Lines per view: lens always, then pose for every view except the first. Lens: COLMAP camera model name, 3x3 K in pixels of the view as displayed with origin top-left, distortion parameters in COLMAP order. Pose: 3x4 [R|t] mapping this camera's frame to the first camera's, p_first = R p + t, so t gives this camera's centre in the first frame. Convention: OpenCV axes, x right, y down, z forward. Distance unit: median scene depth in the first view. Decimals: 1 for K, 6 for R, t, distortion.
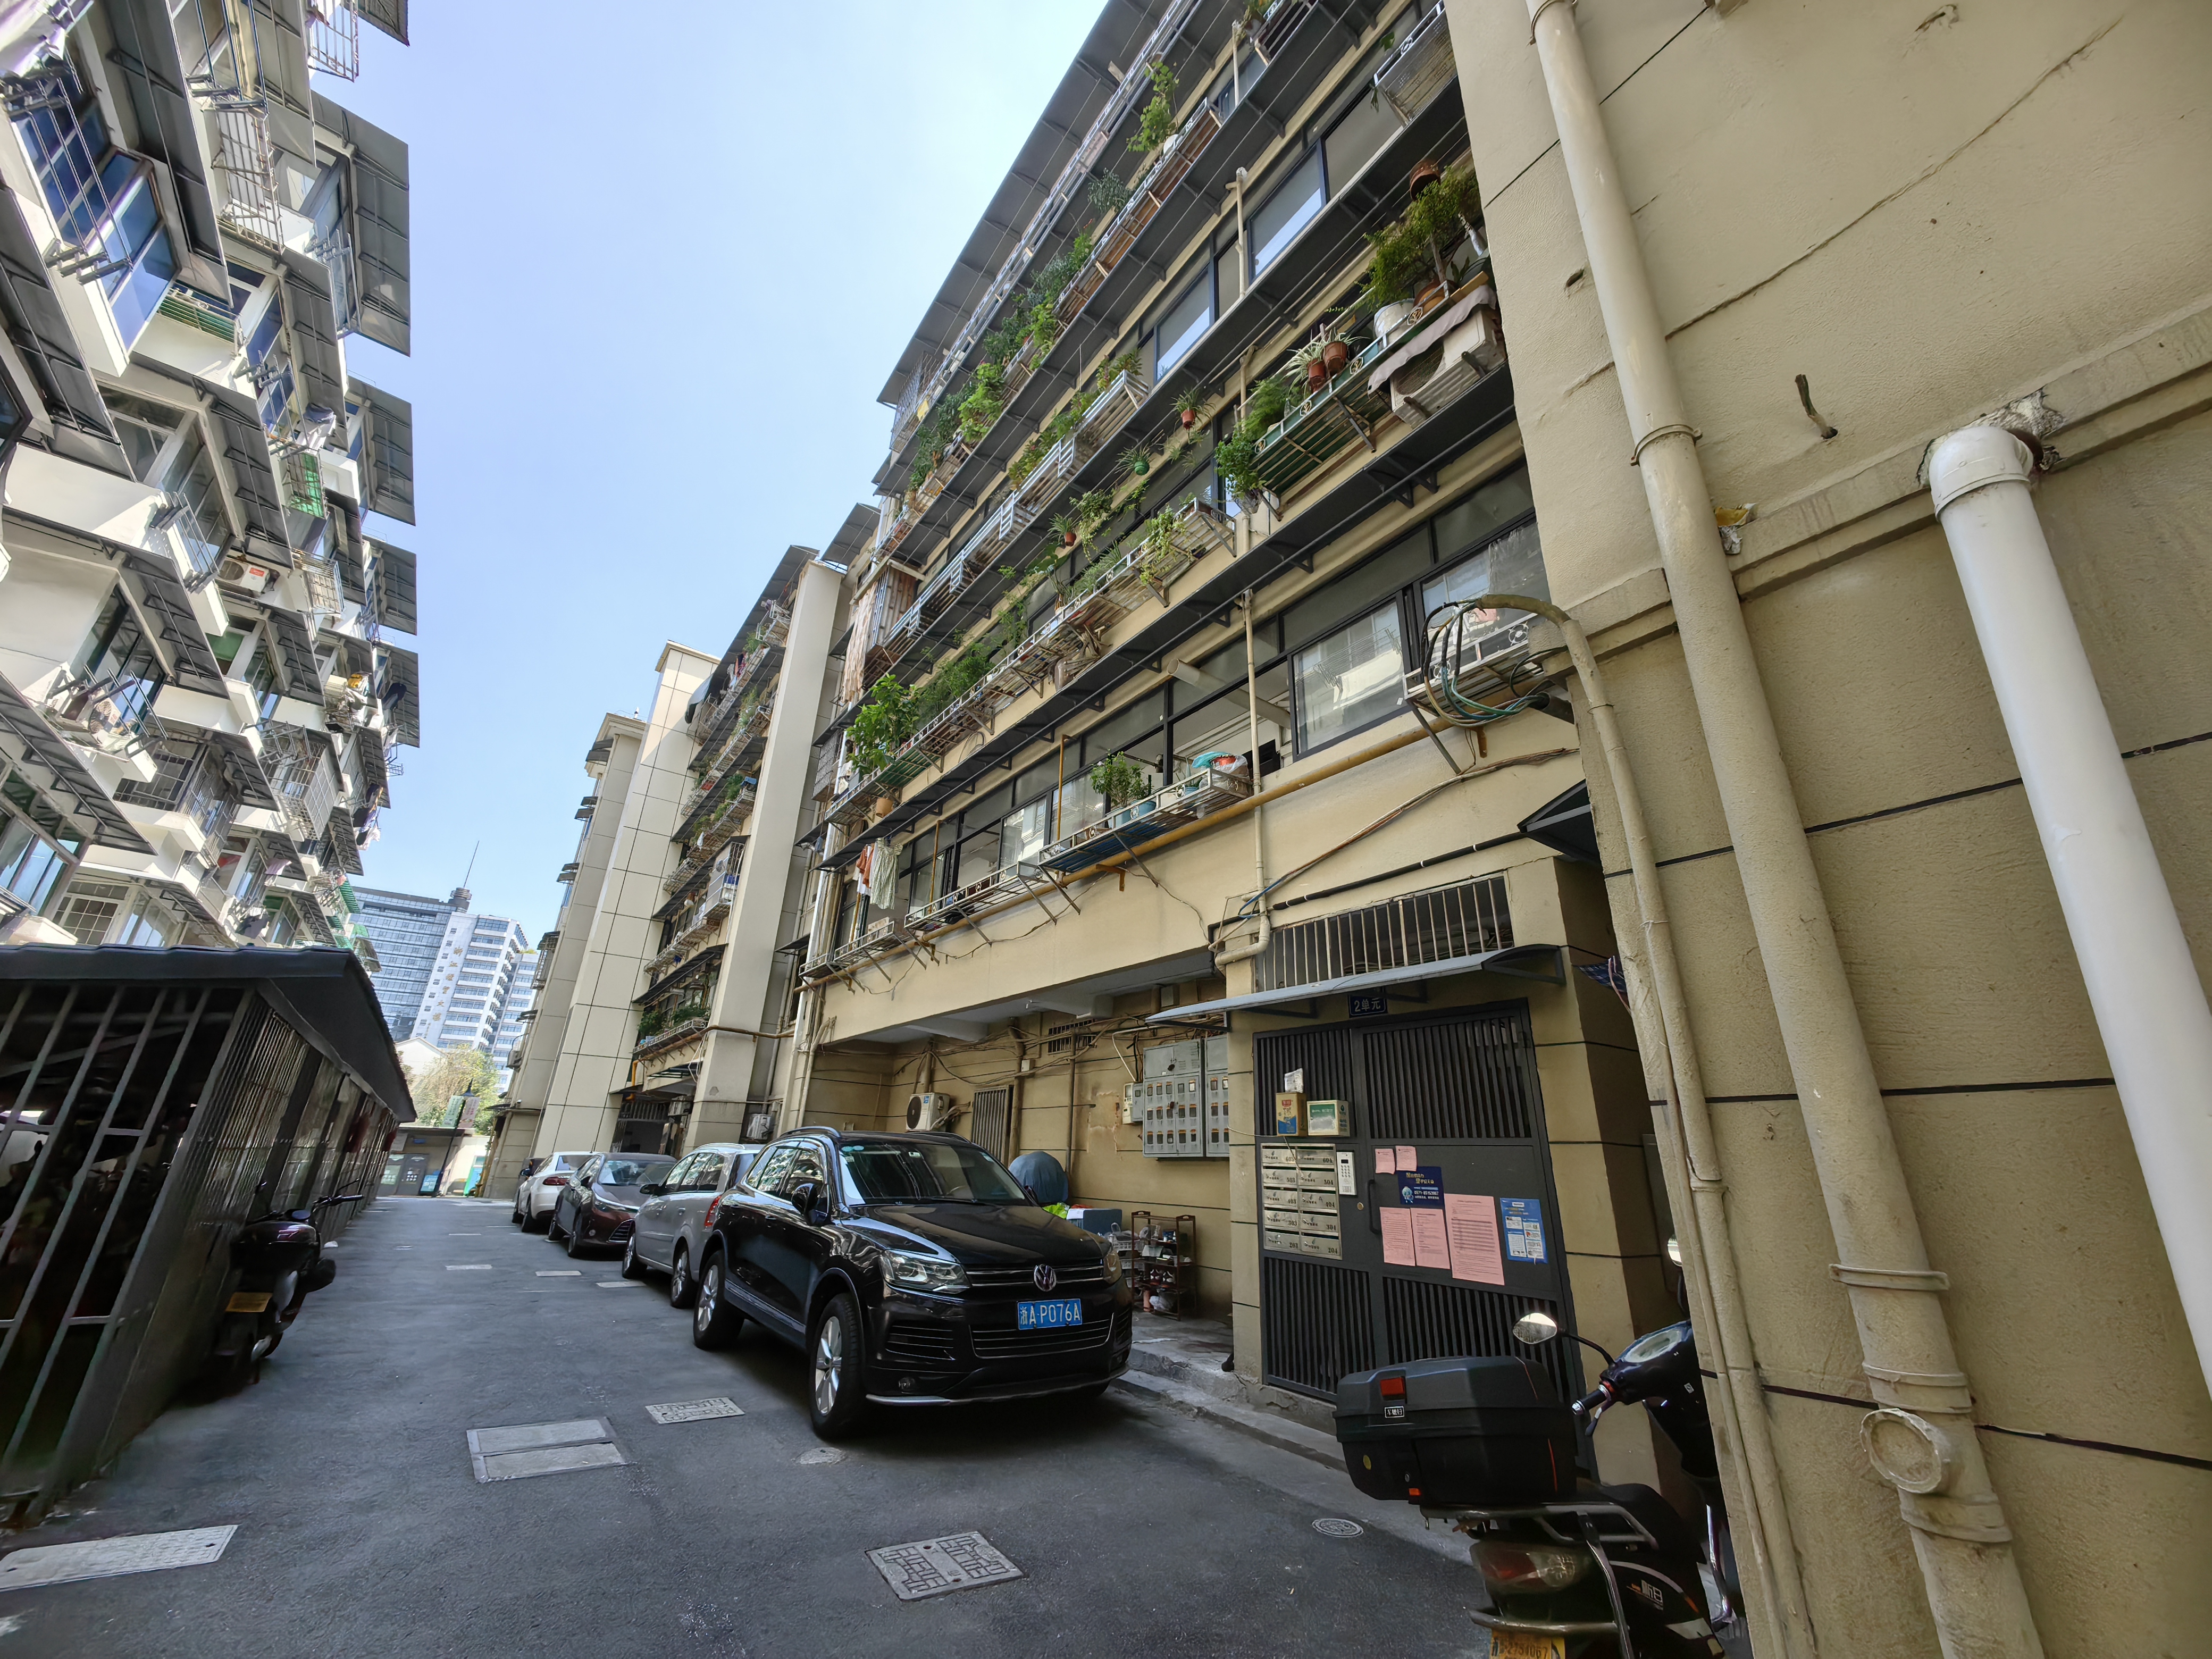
lens RADIAL K [[853.1, 0, 1103.6], [0, 853.1, 830.1], [0, 0, 1]] dist [0.022308, -0.008576]
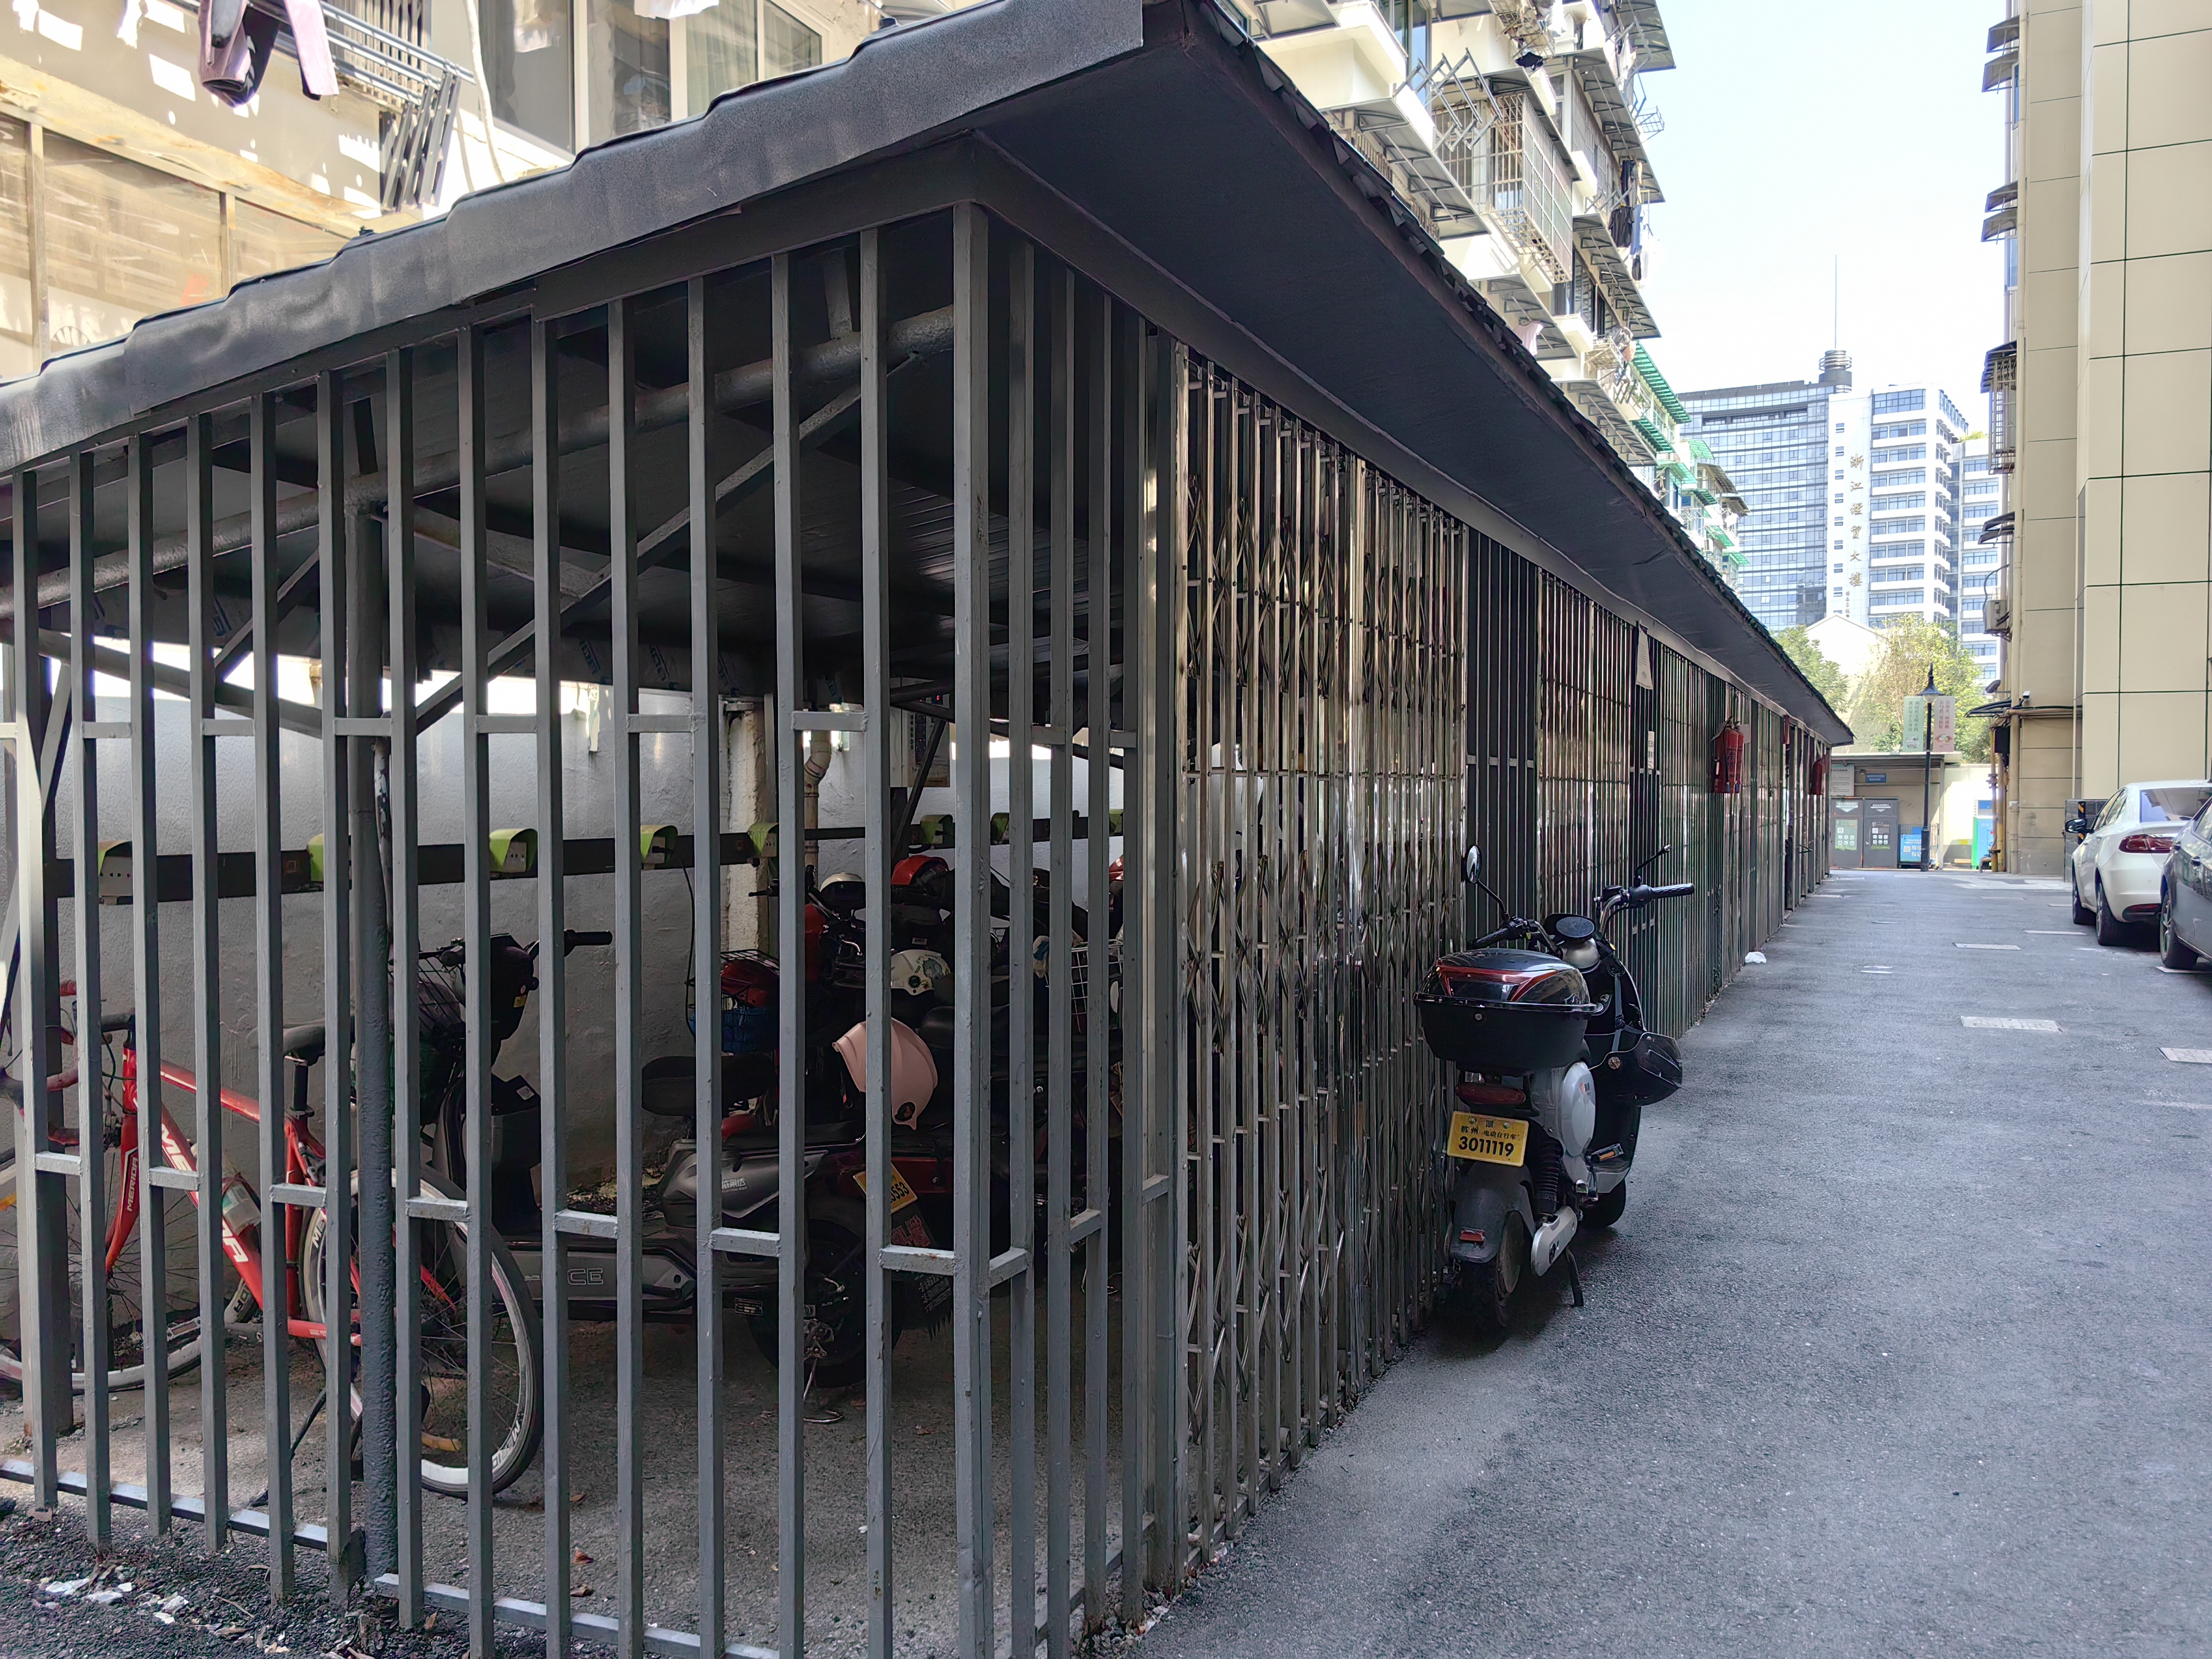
lens RADIAL K [[1751.4, 0, 1110.3], [0, 1751.4, 848.1], [0, 0, 1]] dist [0.070381, -0.118090]
pose [[0.493155, -0.009909, -0.869885, -0.156491], [0.340058, 0.922570, 0.182277, 0.091452], [0.800724, -0.385702, 0.458340, 0.227425]]
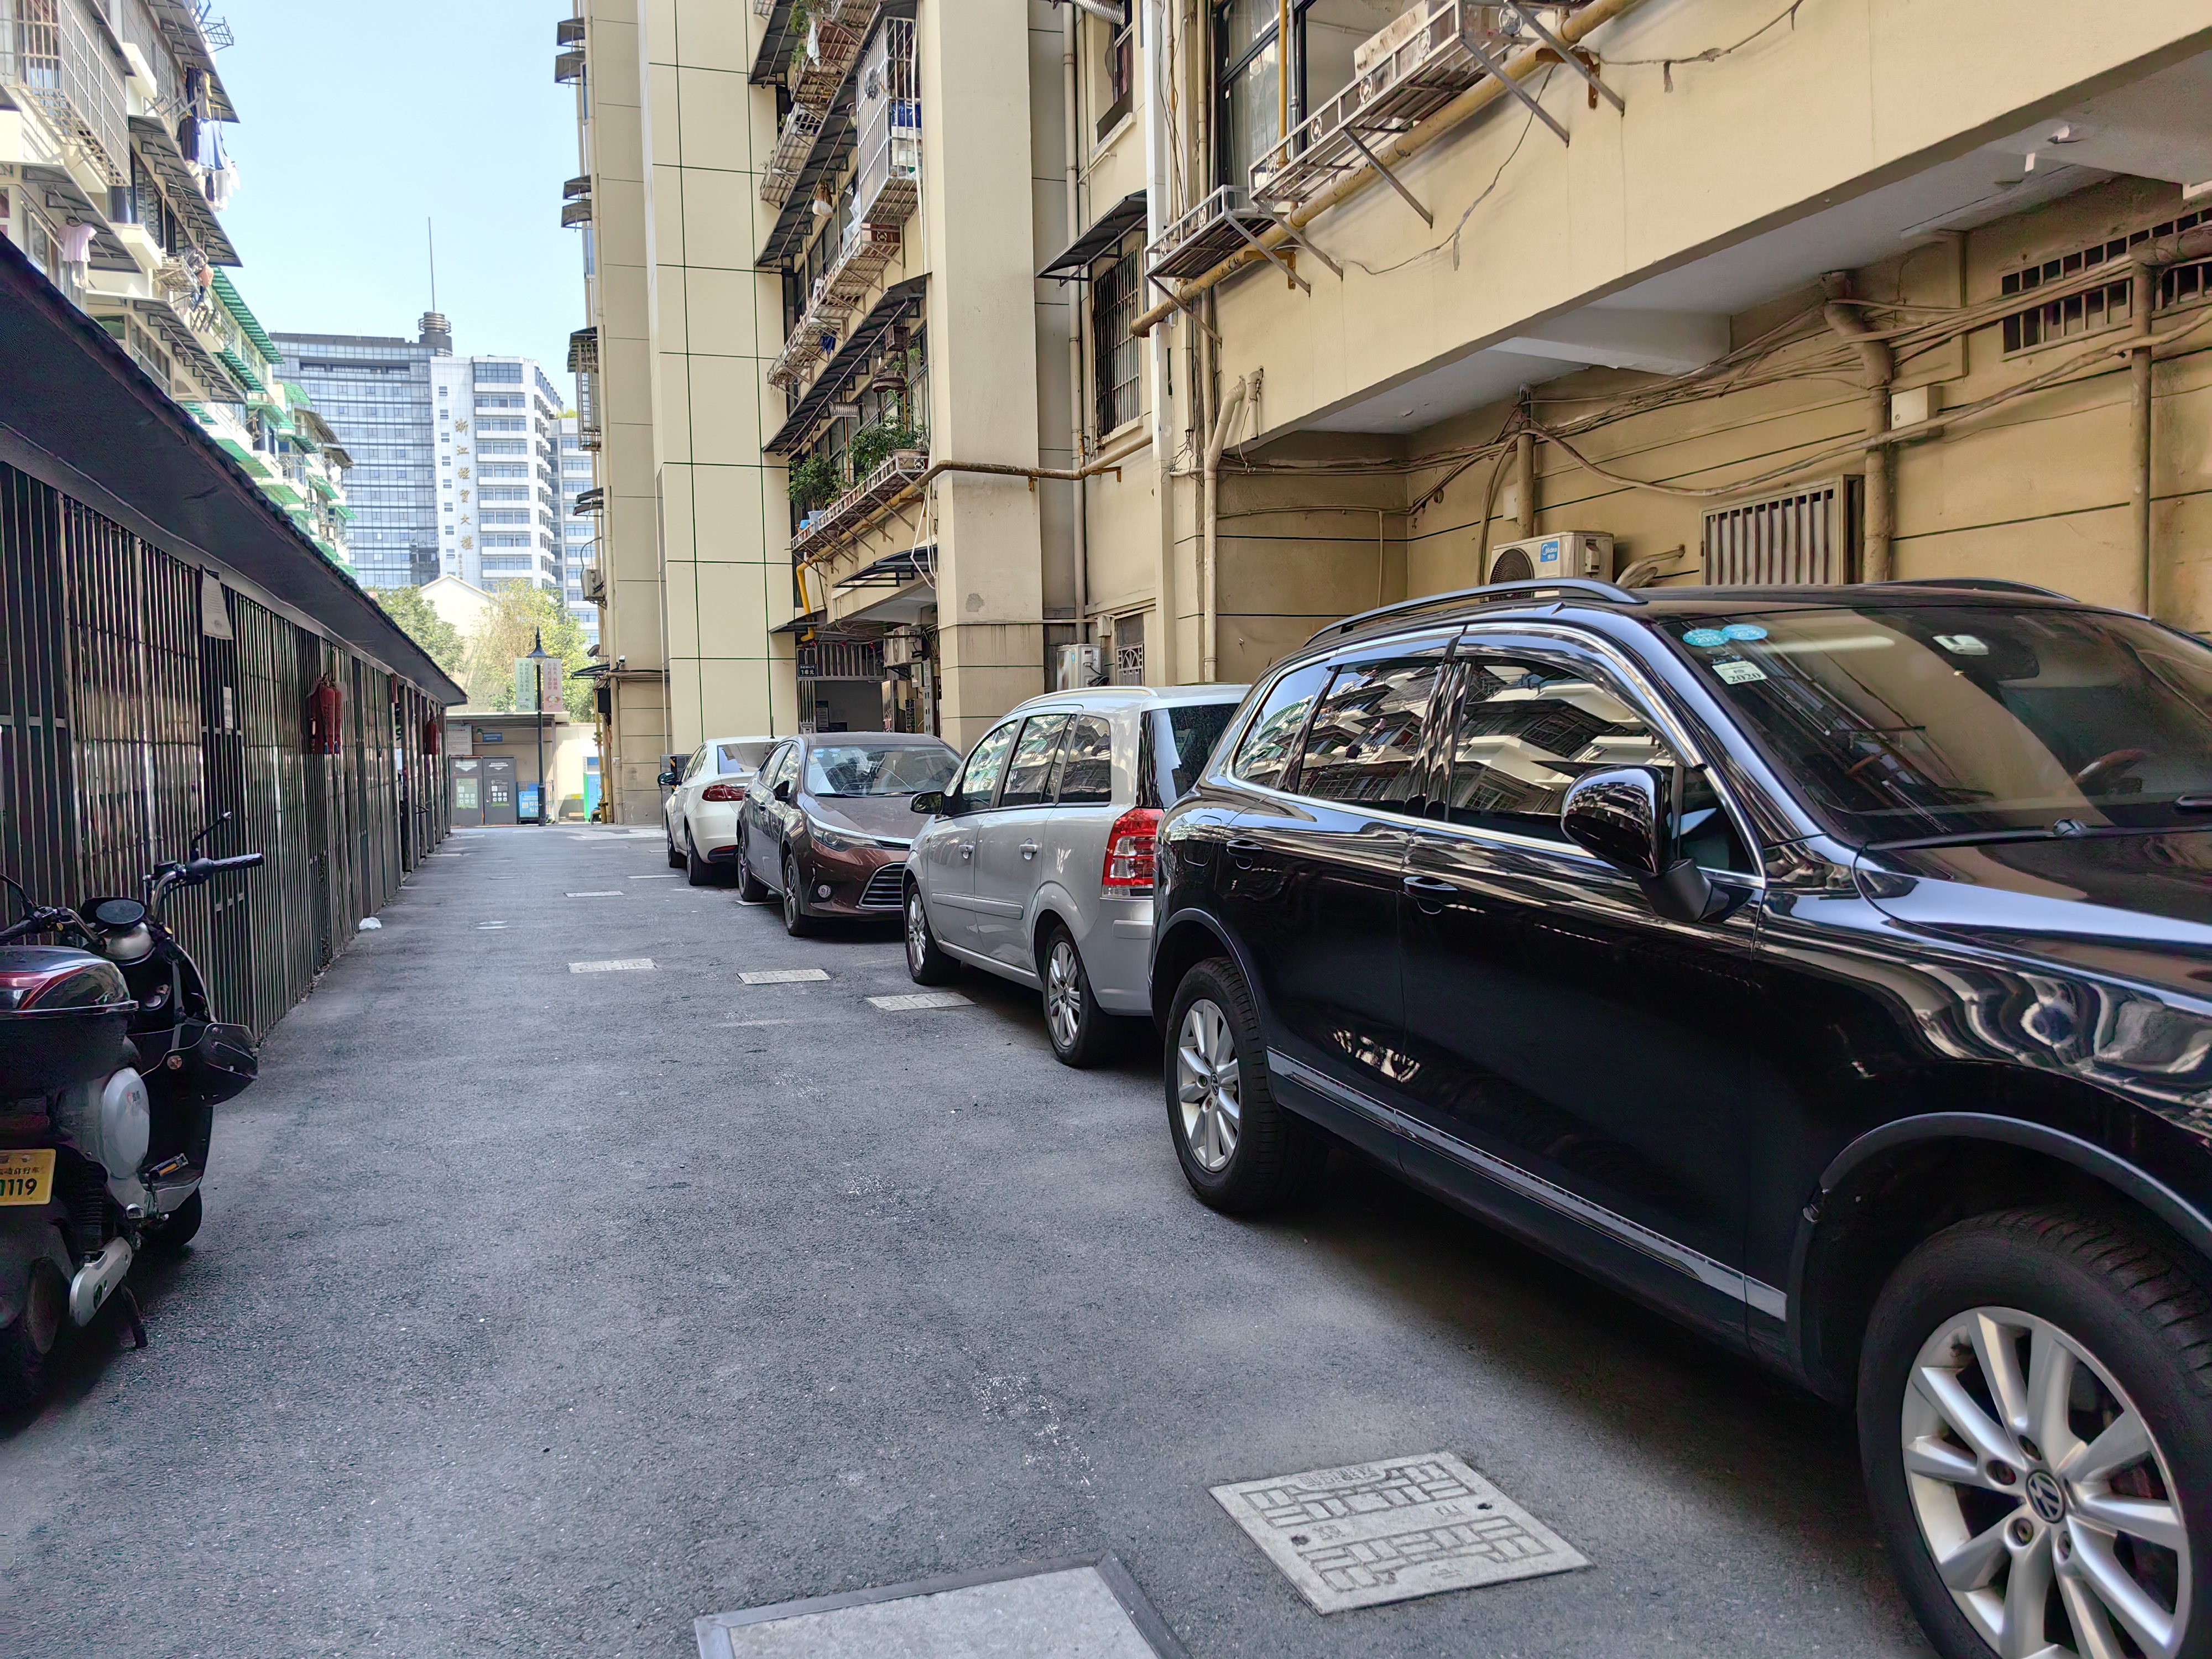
lens RADIAL K [[1748.4, 0, 1106.0], [0, 1748.4, 829.5], [0, 0, 1]] dist [0.083924, -0.125967]
pose [[0.949627, -0.039208, -0.310920, -0.159942], [0.164761, 0.906420, 0.388918, 0.098812], [0.266576, -0.420554, 0.867221, 0.245077]]
